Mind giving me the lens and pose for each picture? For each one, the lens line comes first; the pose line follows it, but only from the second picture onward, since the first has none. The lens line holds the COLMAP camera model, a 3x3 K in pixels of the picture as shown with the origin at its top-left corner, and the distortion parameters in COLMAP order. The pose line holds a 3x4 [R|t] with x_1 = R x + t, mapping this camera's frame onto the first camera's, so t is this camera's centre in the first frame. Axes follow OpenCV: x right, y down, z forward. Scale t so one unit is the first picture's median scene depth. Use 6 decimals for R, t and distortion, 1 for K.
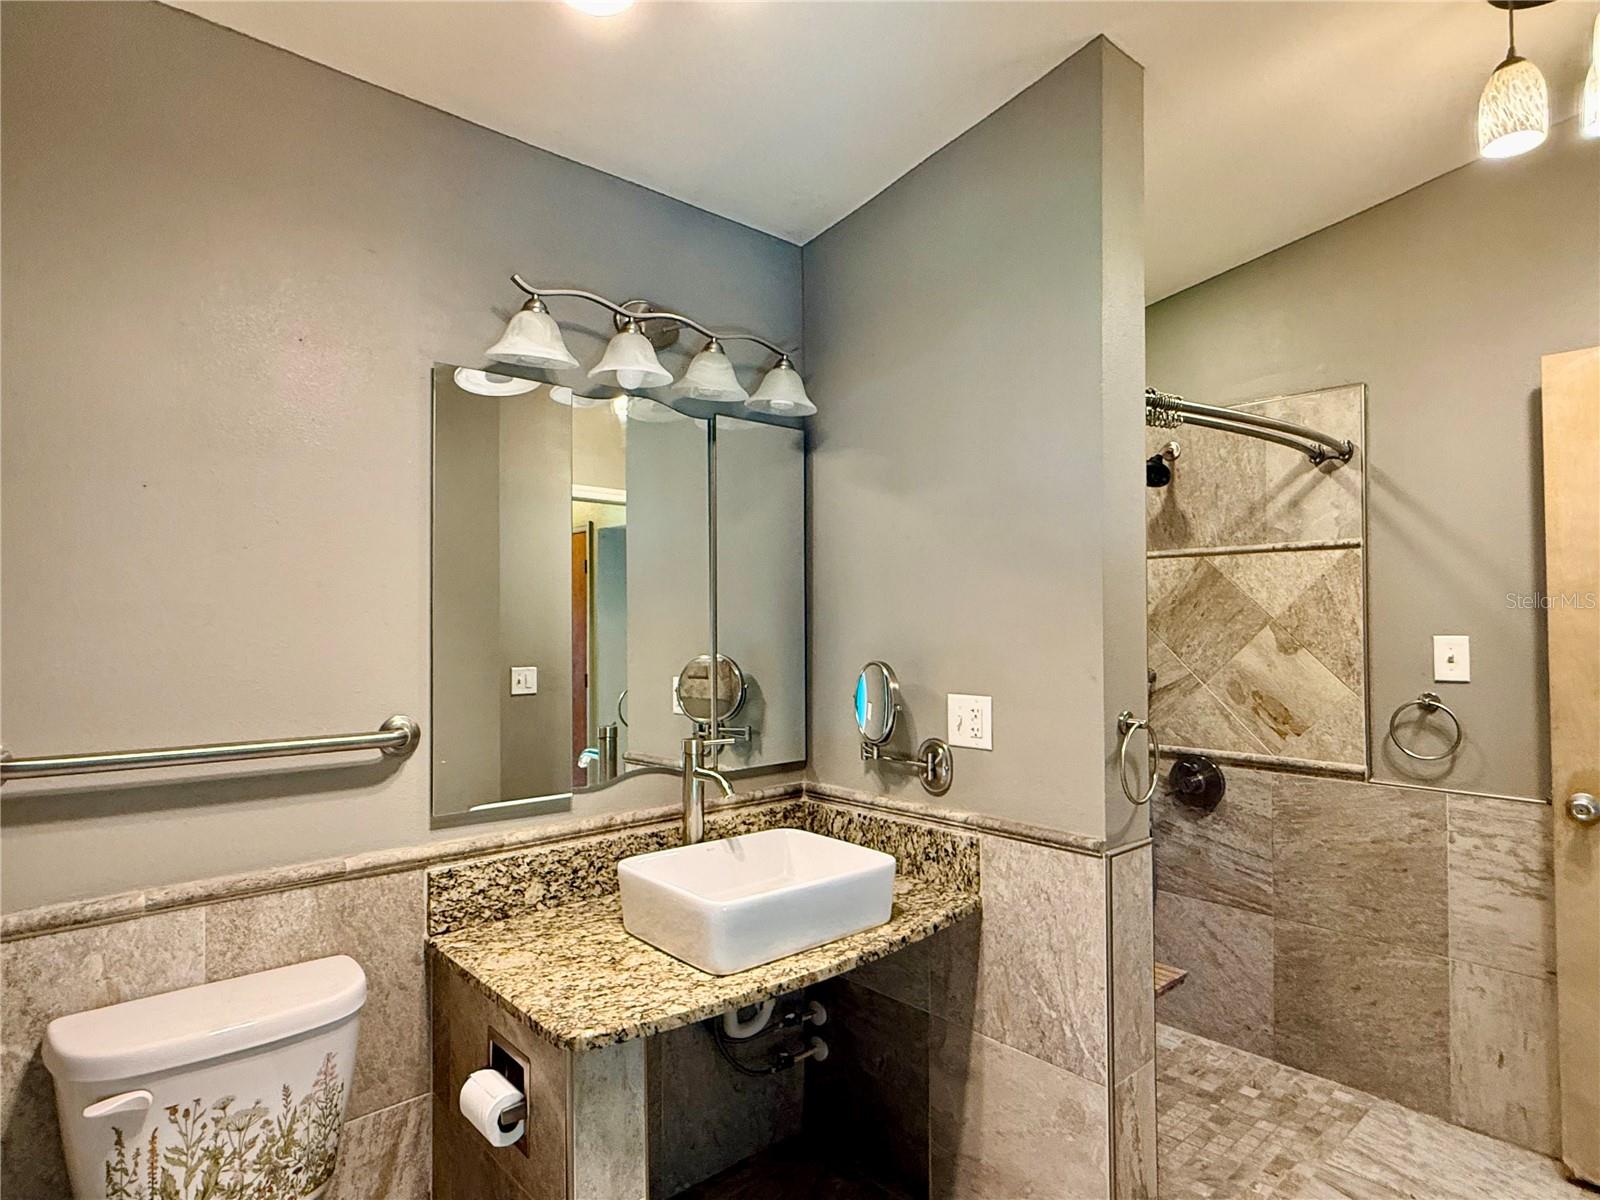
lens RADIAL K [[881.1, 0, 791.8], [0, 881.1, 604.8], [0, 0, 1]] dist [-0.001040, 0.001441]
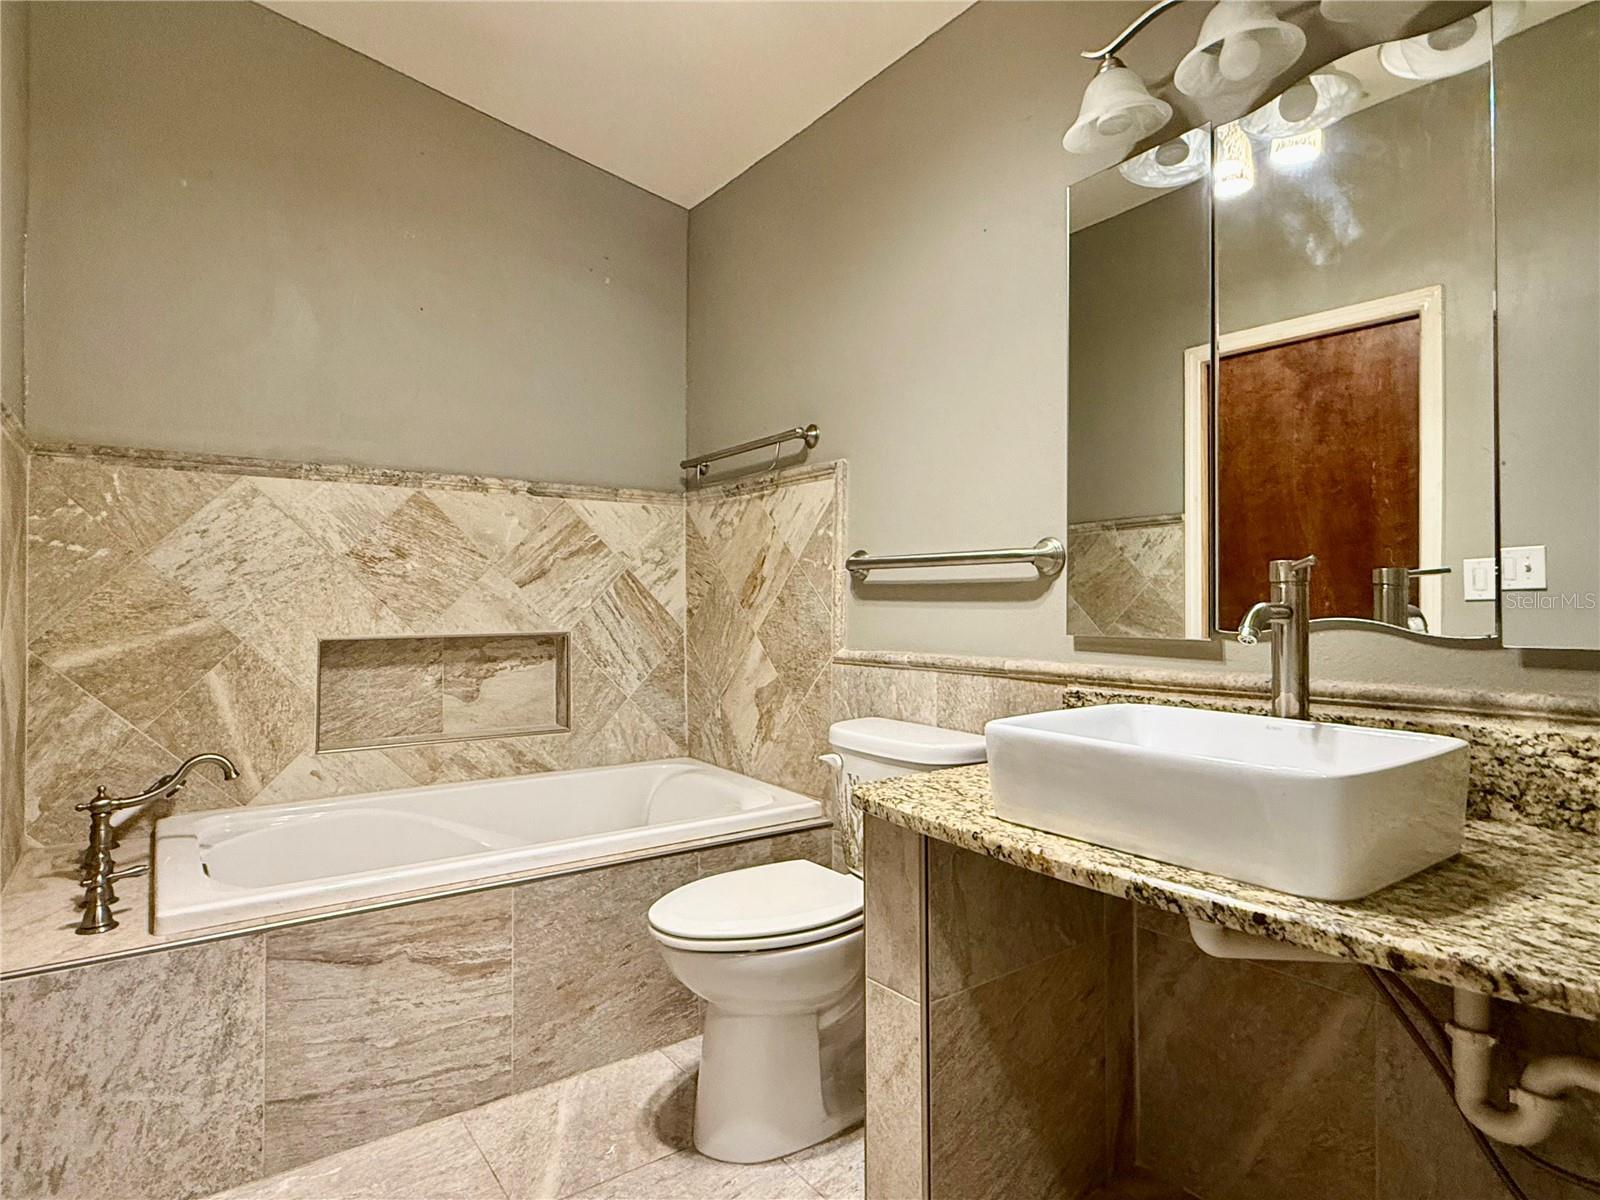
lens RADIAL K [[881.1, 0, 797.2], [0, 881.1, 599.5], [0, 0, 1]] dist [-0.001040, 0.001441]
pose [[-0.096736, -0.003249, -0.995305, 0.417422], [0.023904, 0.999699, -0.005587, 0.129093], [0.995023, -0.024332, -0.096629, 0.517152]]
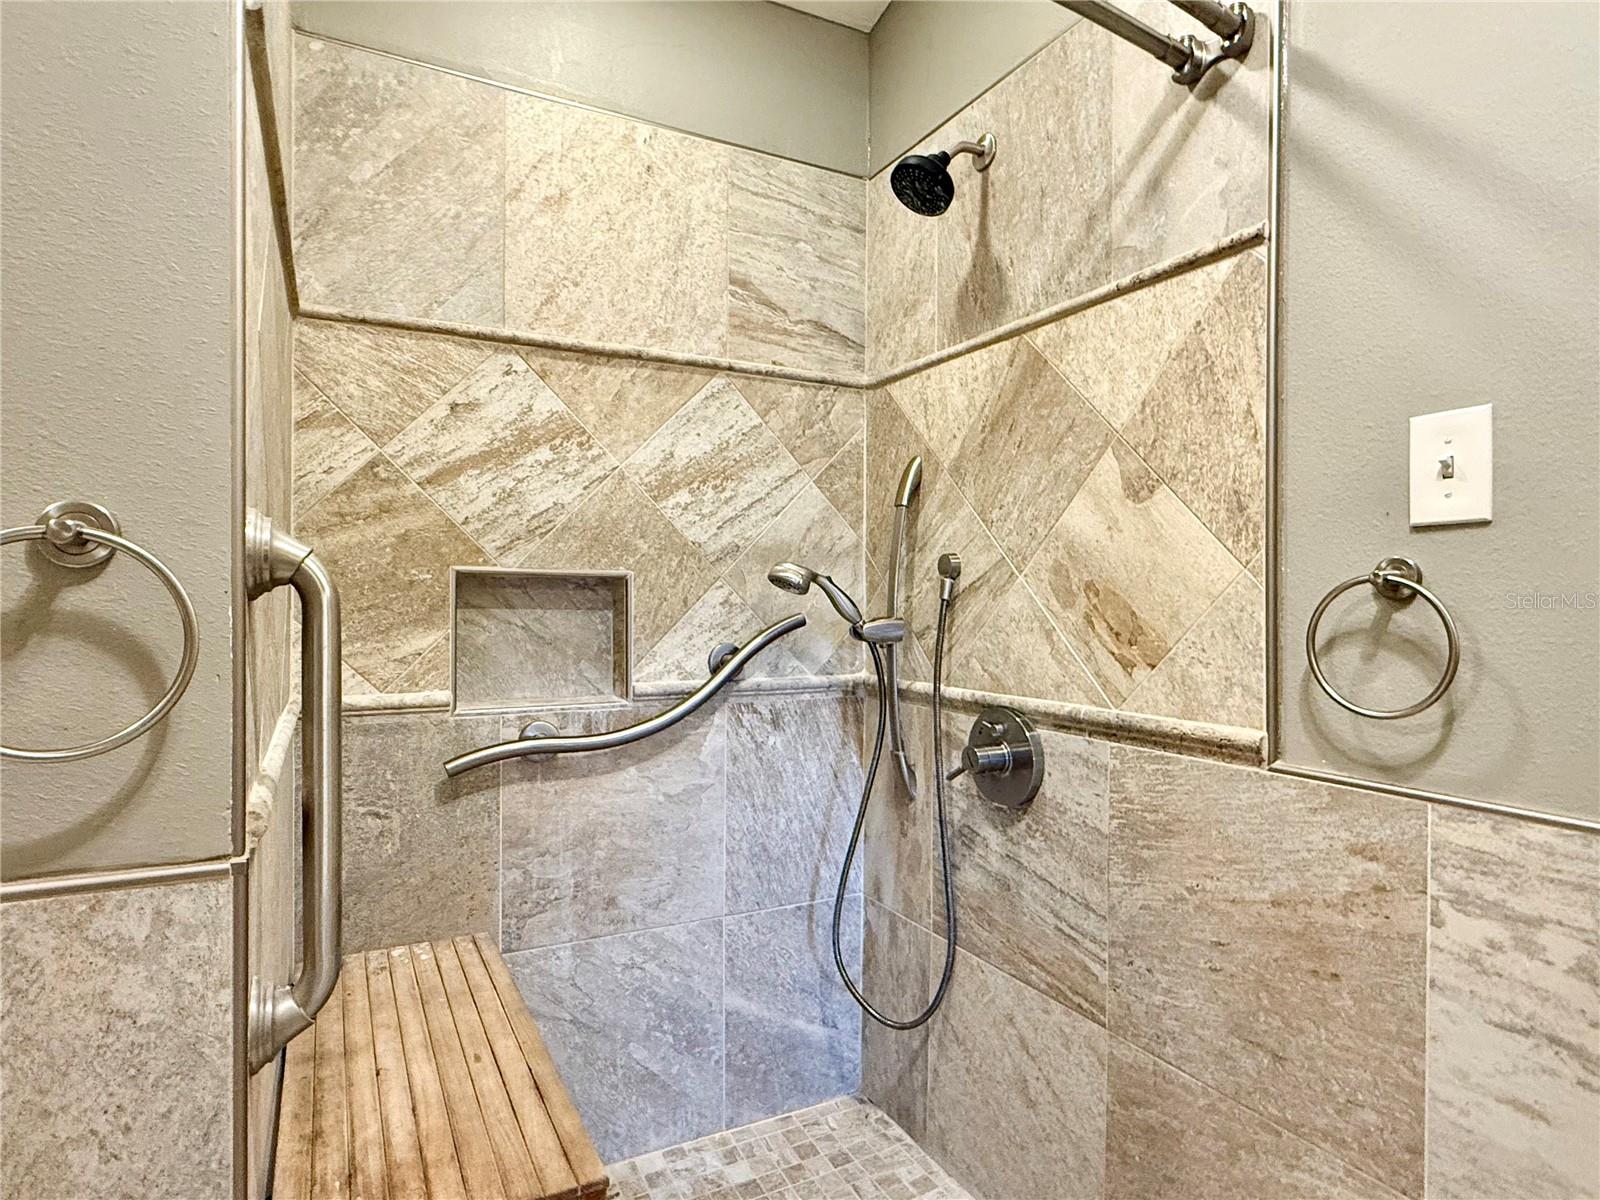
lens RADIAL K [[881.1, 0, 792.0], [0, 881.1, 602.7], [0, 0, 1]] dist [-0.001040, 0.001441]
pose [[0.969632, 0.008541, -0.244419, 0.512071], [-0.002844, 0.999716, 0.023649, 0.104380], [0.244551, -0.022236, 0.969381, 0.495255]]
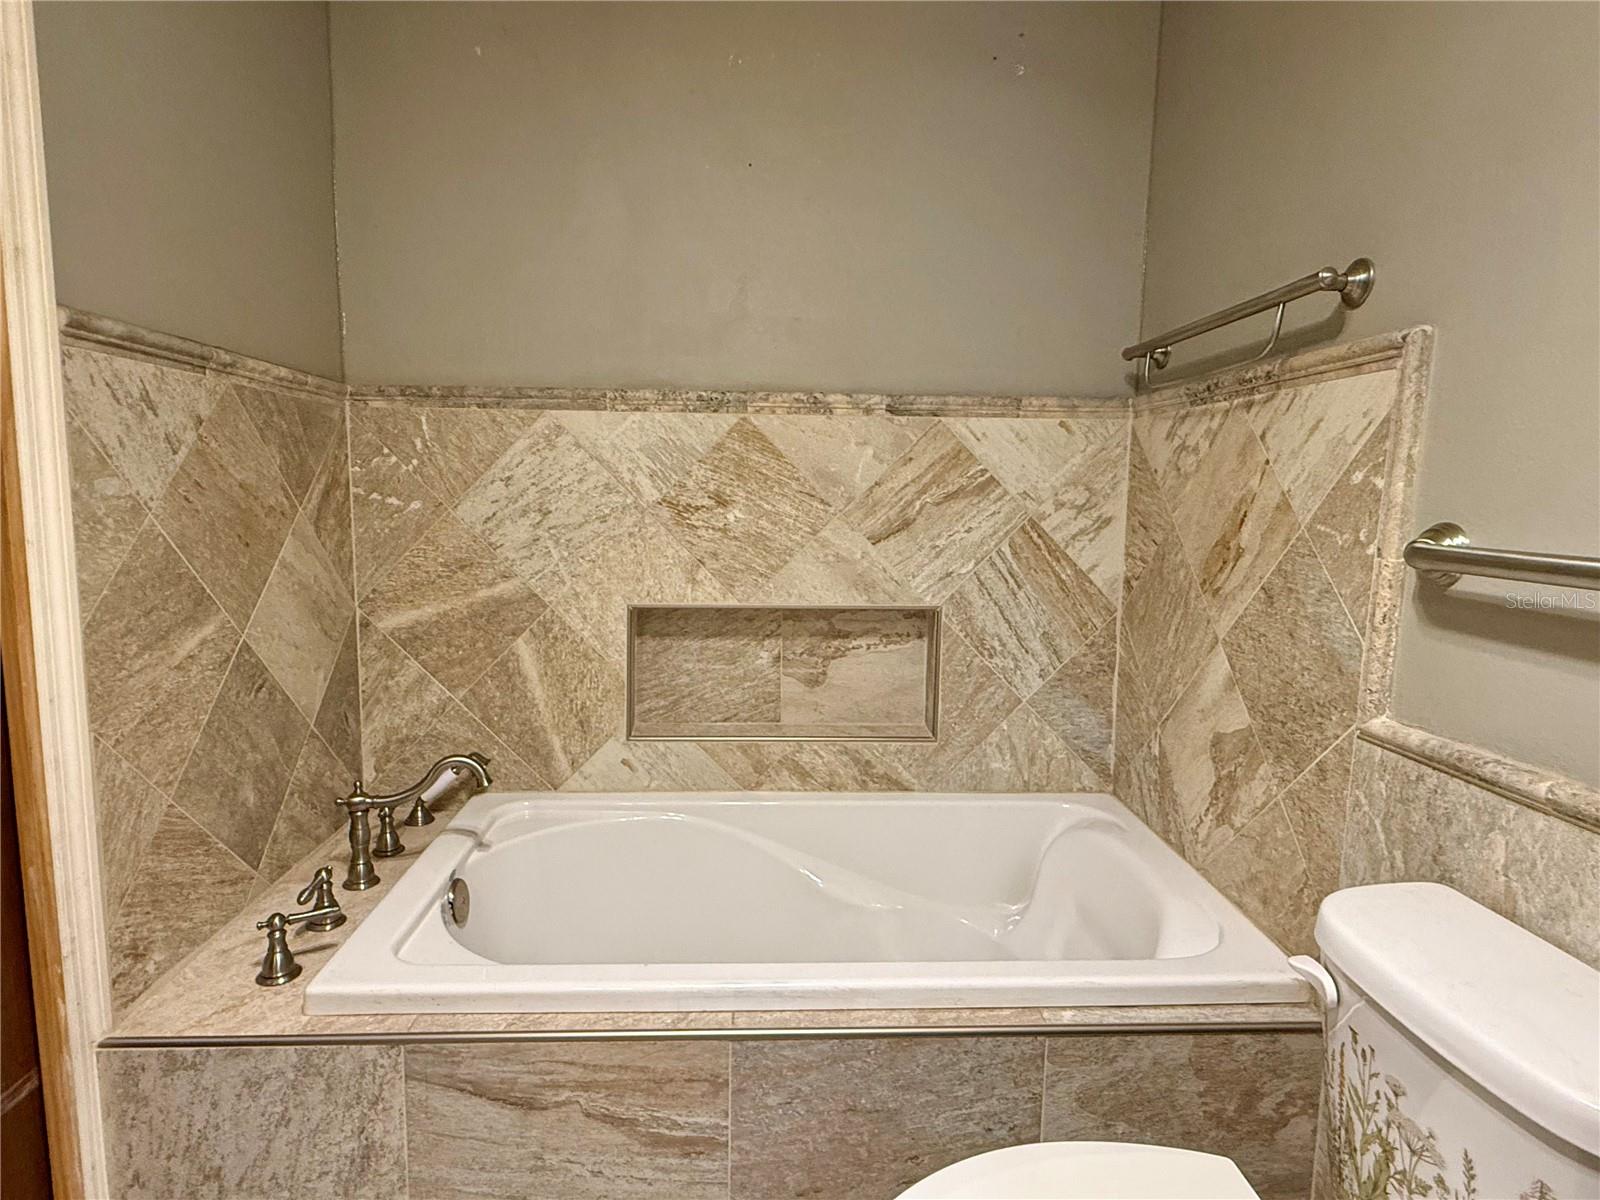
lens RADIAL K [[881.1, 0, 796.8], [0, 881.1, 604.2], [0, 0, 1]] dist [-0.001040, 0.001441]
pose [[-0.629828, 0.092052, -0.771261, 0.054356], [0.004323, 0.993353, 0.115029, 0.065986], [0.776723, 0.069114, -0.626039, 0.520746]]
